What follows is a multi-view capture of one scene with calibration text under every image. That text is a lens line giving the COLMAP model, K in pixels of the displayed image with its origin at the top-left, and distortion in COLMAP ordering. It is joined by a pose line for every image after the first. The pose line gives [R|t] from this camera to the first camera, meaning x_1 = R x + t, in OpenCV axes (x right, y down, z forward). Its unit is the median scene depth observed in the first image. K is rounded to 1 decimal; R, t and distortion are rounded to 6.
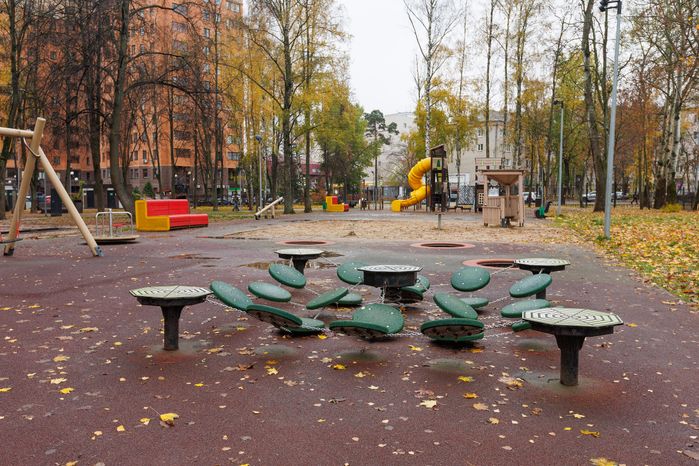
lens RADIAL K [[584.3, 0, 349.5], [0, 584.3, 233.0], [0, 0, 1]] dist [-0.000567, -0.000214]
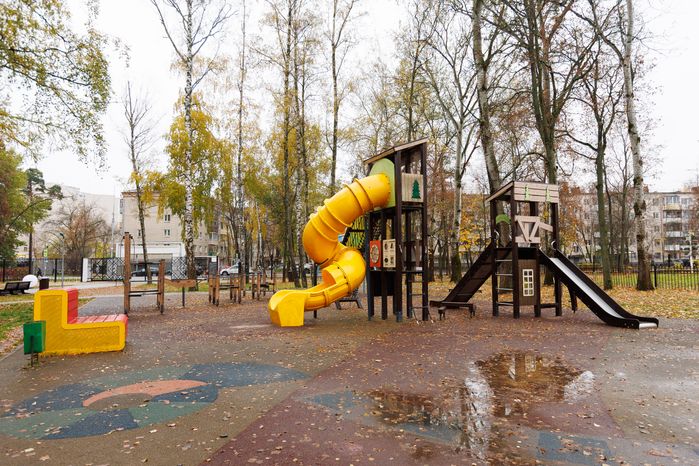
lens RADIAL K [[458.8, 0, 349.5], [0, 458.8, 233.0], [0, 0, 1]] dist [0.002730, 0.000890]
pose [[0.774938, 0.033653, 0.631140, -0.019805], [0.052126, 0.991777, -0.116885, -0.018763], [-0.629884, 0.123477, 0.766811, 0.253321]]
